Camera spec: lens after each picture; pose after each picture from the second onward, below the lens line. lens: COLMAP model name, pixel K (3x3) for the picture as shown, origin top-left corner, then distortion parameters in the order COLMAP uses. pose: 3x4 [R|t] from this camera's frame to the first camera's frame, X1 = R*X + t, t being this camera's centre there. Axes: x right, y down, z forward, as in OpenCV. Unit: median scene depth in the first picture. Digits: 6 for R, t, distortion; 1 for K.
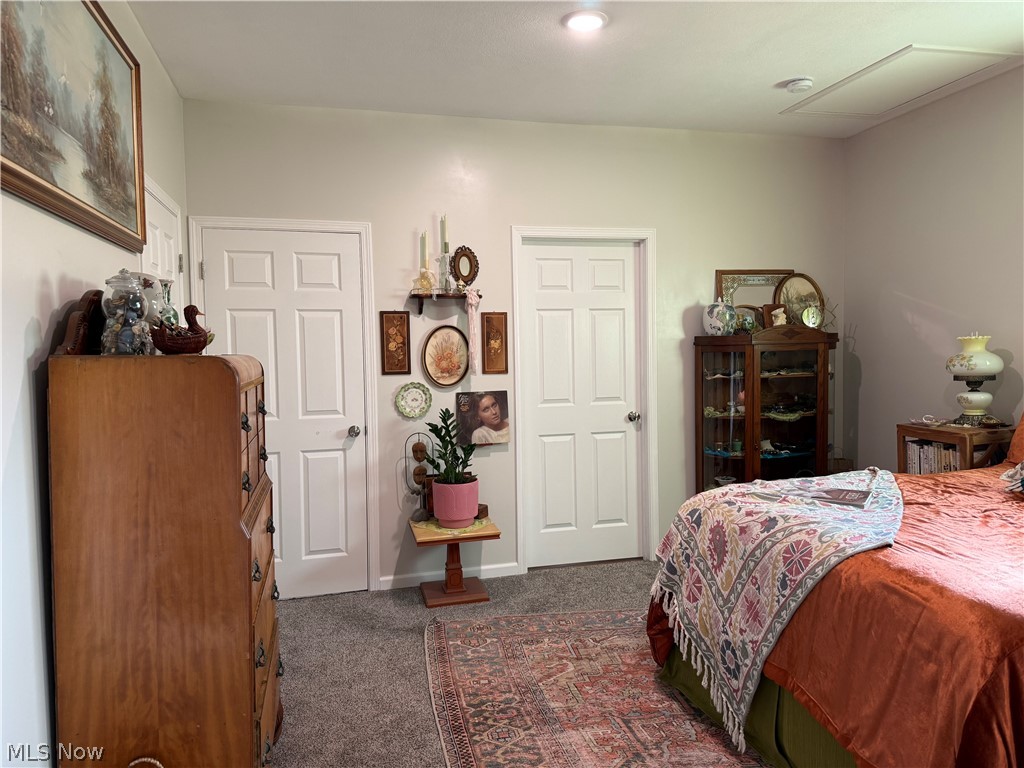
lens RADIAL K [[722.7, 0, 513.3], [0, 722.7, 379.7], [0, 0, 1]] dist [0.002172, -0.000146]
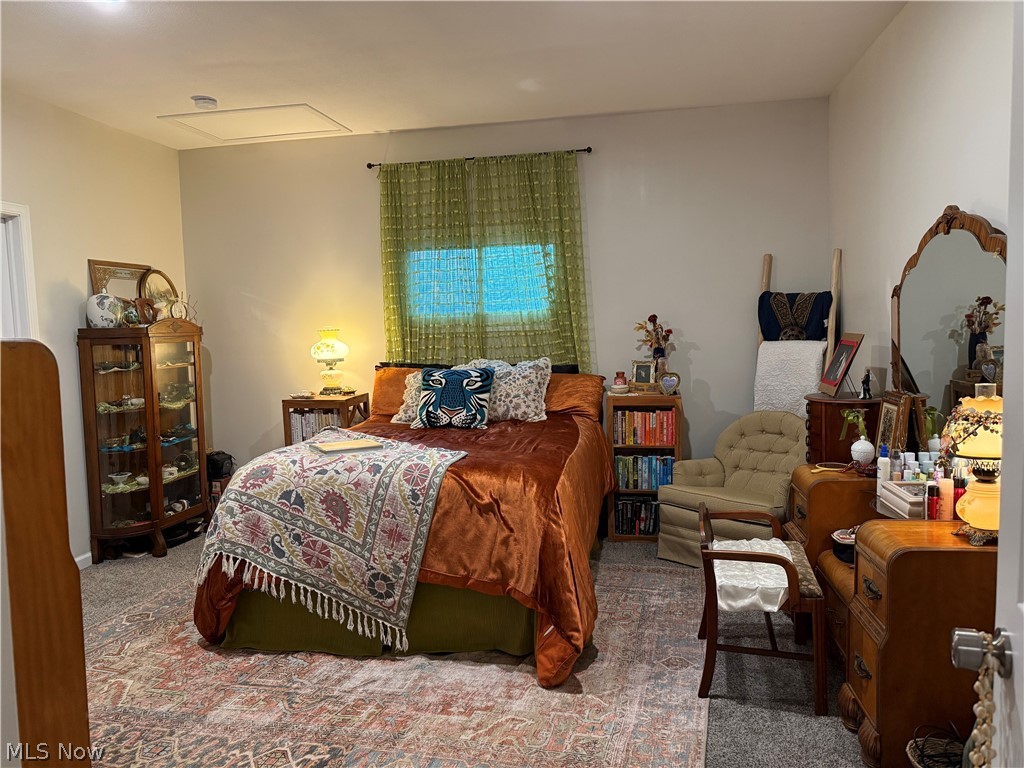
lens RADIAL K [[722.7, 0, 507.4], [0, 722.7, 384.0], [0, 0, 1]] dist [0.002172, -0.000146]
pose [[0.428170, -0.059675, 0.901726, -0.369074], [0.062299, 0.997393, 0.036424, 0.011876], [-0.901548, 0.040580, 0.430772, 0.106421]]
